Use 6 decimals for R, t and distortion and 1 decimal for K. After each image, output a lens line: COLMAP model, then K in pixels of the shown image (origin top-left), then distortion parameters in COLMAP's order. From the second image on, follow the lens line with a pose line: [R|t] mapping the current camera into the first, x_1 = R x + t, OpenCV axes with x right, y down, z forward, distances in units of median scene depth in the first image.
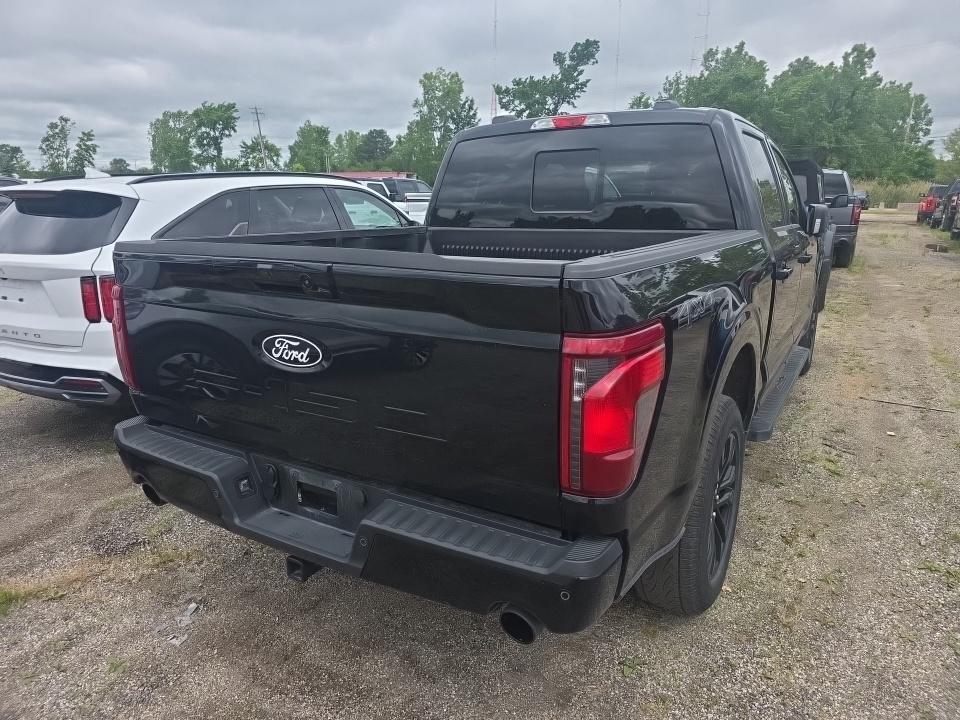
lens RADIAL K [[652.0, 0, 476.2], [0, 652.0, 362.5], [0, 0, 1]] dist [0.034816, -0.027436]
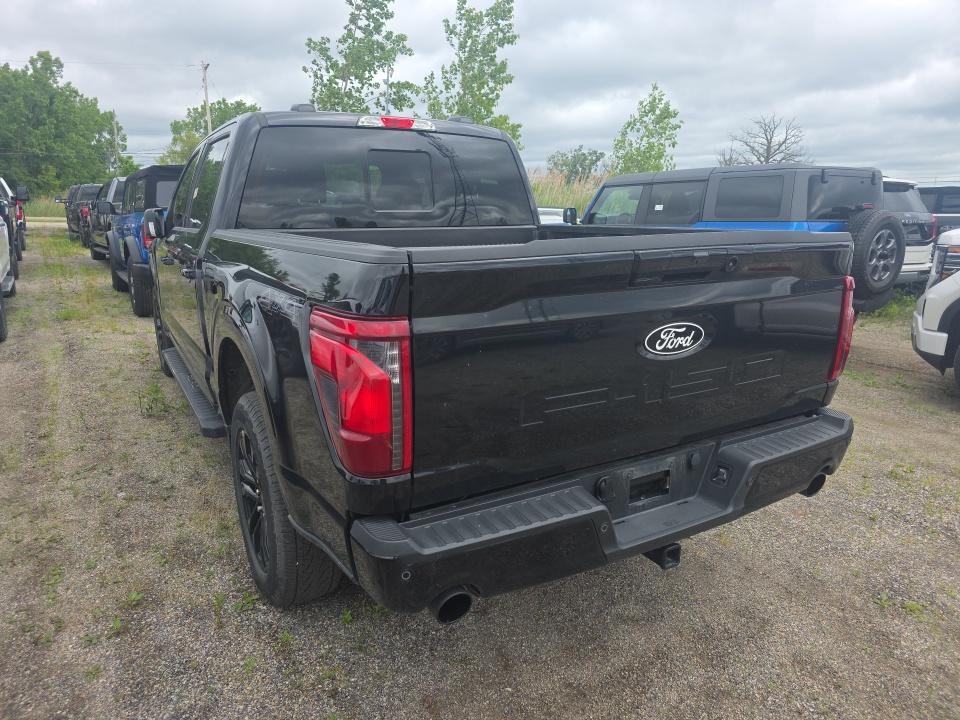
lens RADIAL K [[645.6, 0, 480.0], [0, 645.6, 360.0], [0, 0, 1]] dist [0.050703, -0.042387]
pose [[0.479851, -0.195584, 0.855272, -0.754155], [0.210486, 0.972029, 0.104190, -0.089689], [-0.851727, 0.130027, 0.507597, 0.438280]]
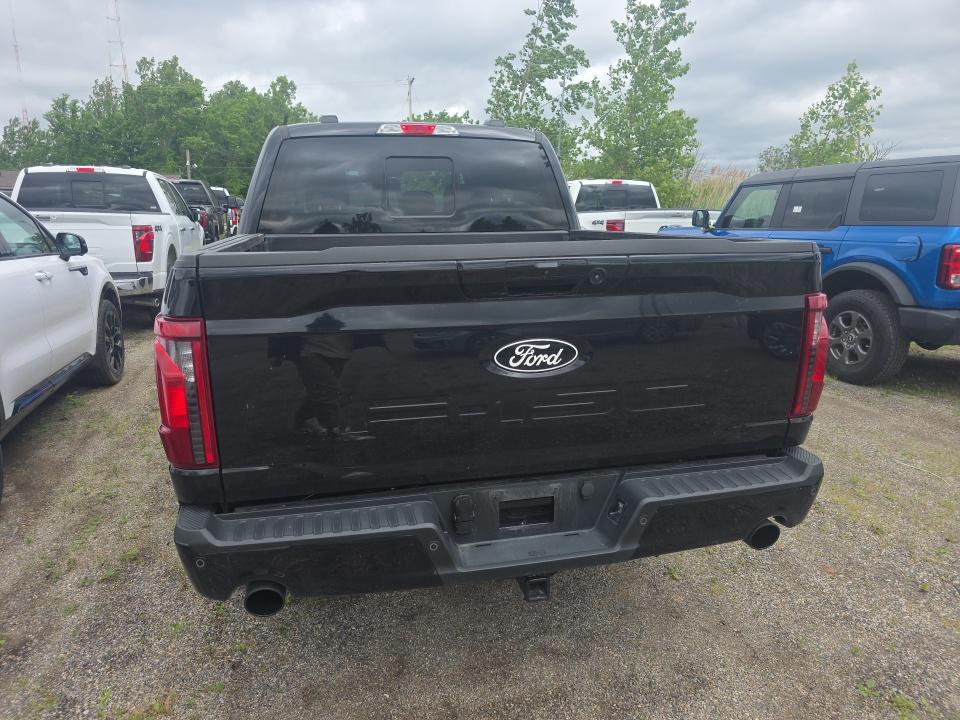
lens RADIAL K [[645.4, 0, 470.4], [0, 645.4, 369.1], [0, 0, 1]] dist [0.051822, -0.046147]
pose [[0.716910, -0.163442, 0.677737, -0.573267], [0.170750, 0.983687, 0.056605, -0.039403], [-0.675933, 0.075143, 0.733122, 0.224288]]
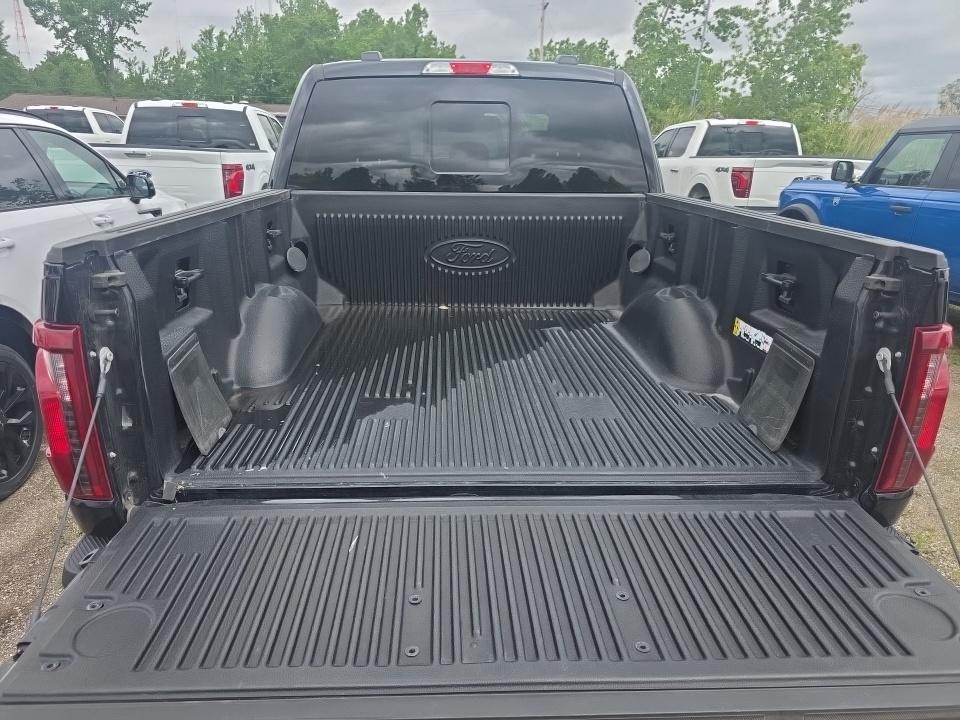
lens RADIAL K [[652.0, 0, 476.2], [0, 652.0, 362.5], [0, 0, 1]] dist [0.034816, -0.027436]
pose [[0.829449, -0.158710, 0.535561, -0.398648], [0.116568, 0.986857, 0.111914, -0.077284], [-0.546284, -0.030398, 0.837048, 0.251952]]
